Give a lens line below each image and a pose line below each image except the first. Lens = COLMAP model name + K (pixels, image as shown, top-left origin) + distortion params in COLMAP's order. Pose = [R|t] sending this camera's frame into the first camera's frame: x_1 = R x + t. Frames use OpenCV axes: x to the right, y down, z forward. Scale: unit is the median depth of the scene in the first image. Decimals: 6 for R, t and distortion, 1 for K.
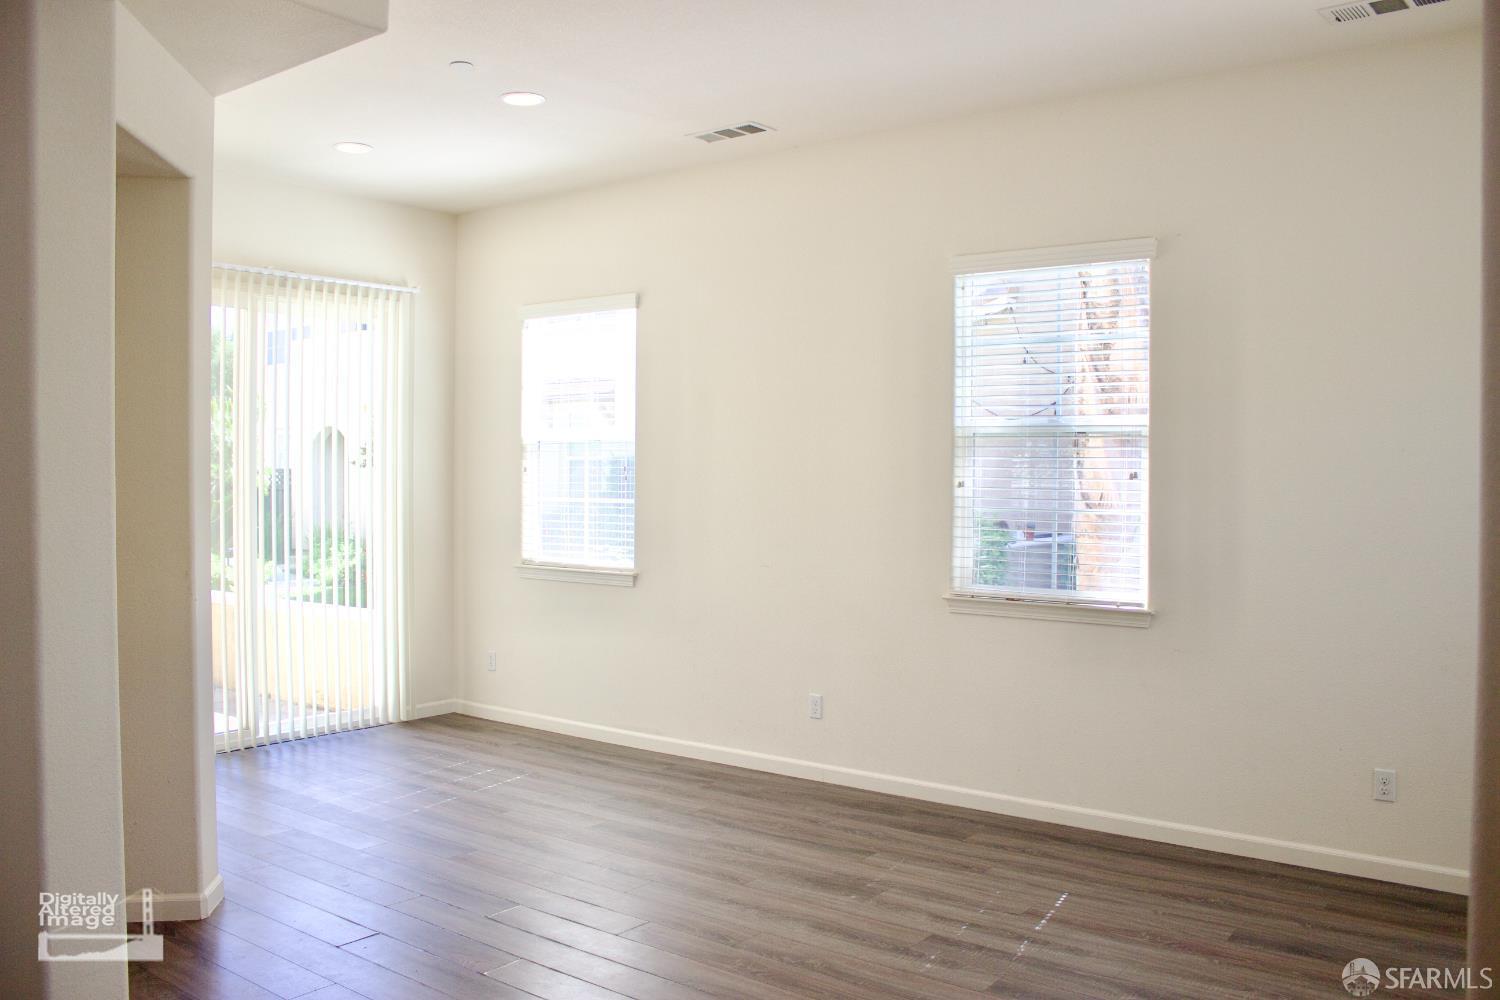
lens RADIAL K [[1243.3, 0, 750.0], [0, 1243.3, 500.0], [0, 0, 1]] dist [-0.163064, 0.147796]
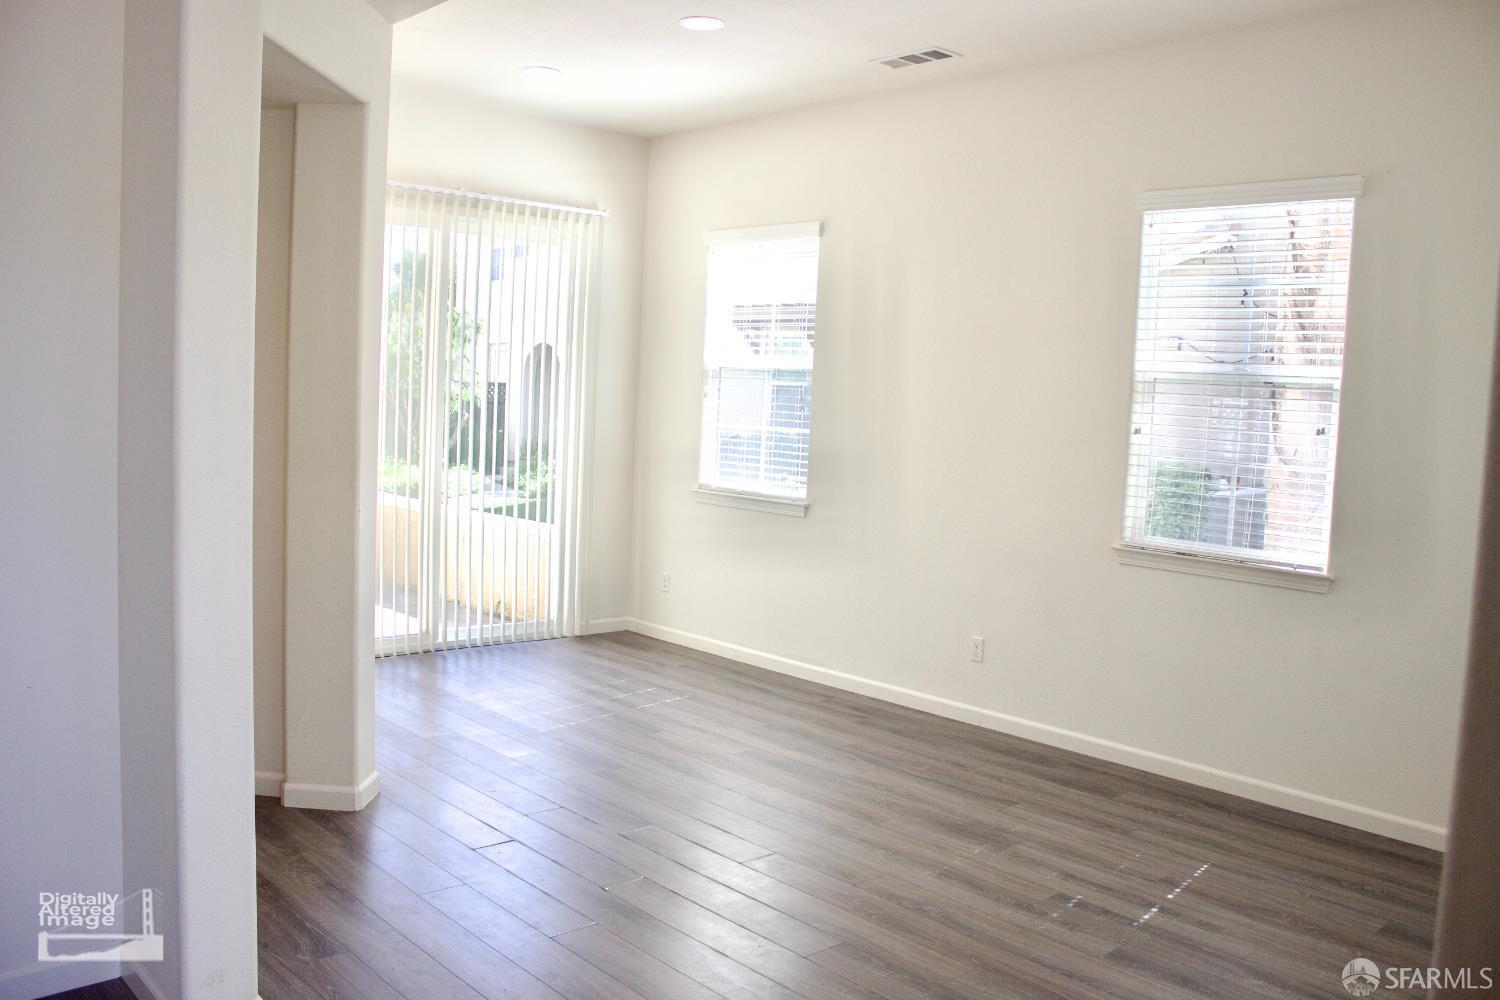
lens RADIAL K [[1243.3, 0, 750.0], [0, 1243.3, 500.0], [0, 0, 1]] dist [-0.163064, 0.147796]
pose [[0.984054, 0.054231, -0.169402, 0.038029], [-0.044159, 0.997057, 0.062668, -0.005582], [0.172302, -0.054188, 0.983553, 0.010971]]
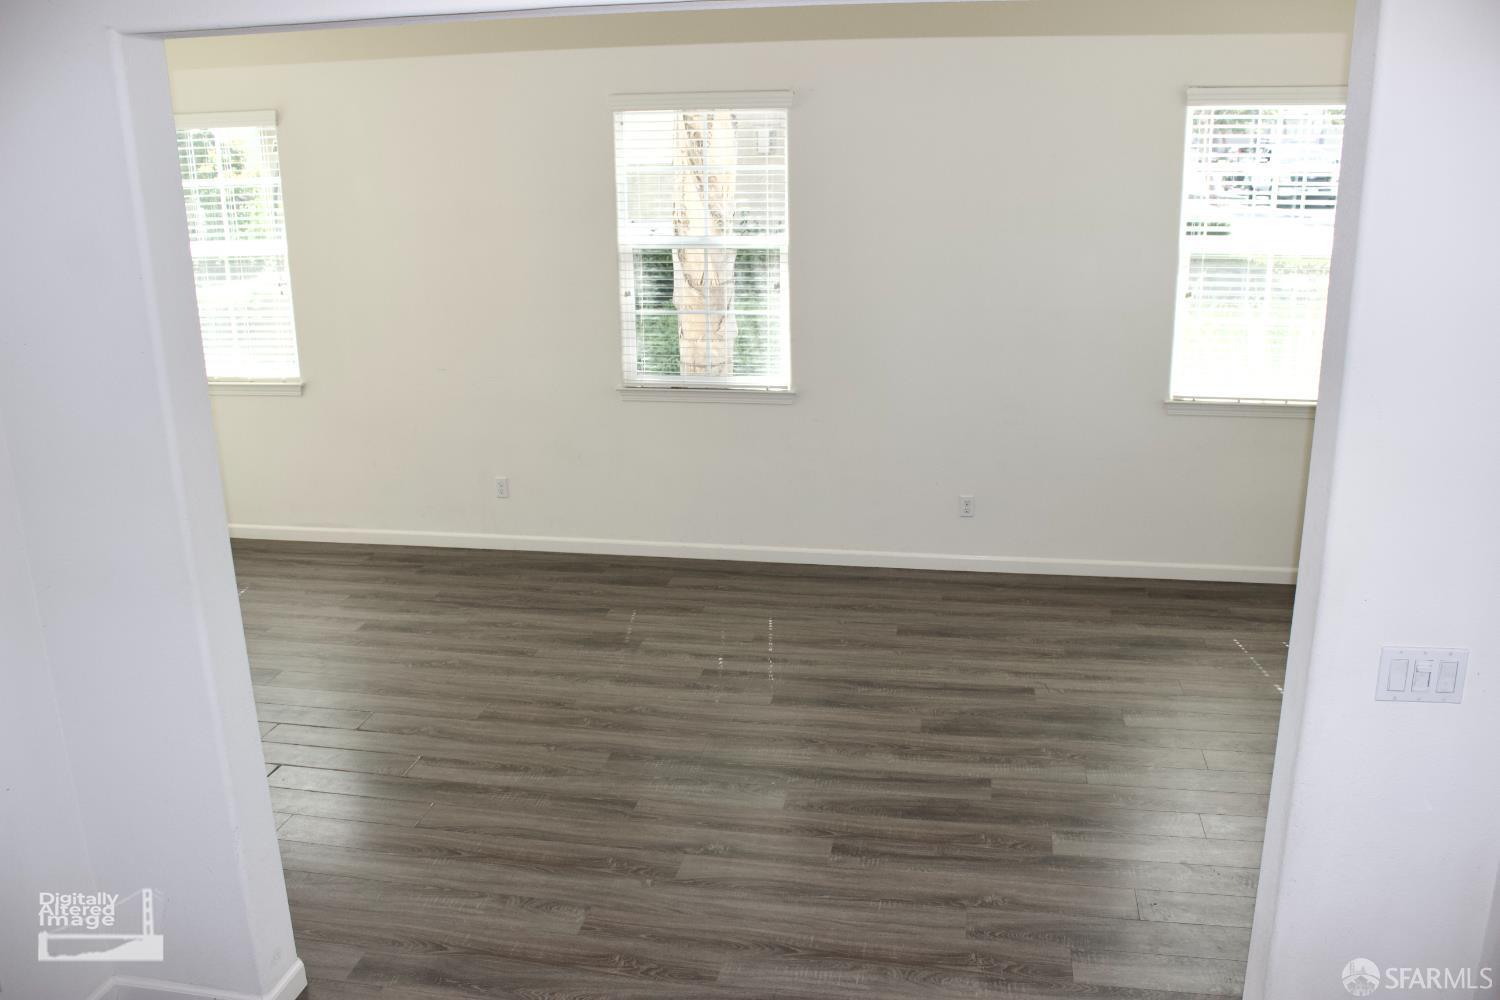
lens RADIAL K [[1243.3, 0, 750.0], [0, 1243.3, 500.0], [0, 0, 1]] dist [-0.163064, 0.147796]
pose [[0.888700, -0.146141, 0.434575, -0.263934], [0.030230, 0.964455, 0.262511, -0.127771], [-0.457492, -0.220156, 0.861529, -0.112408]]
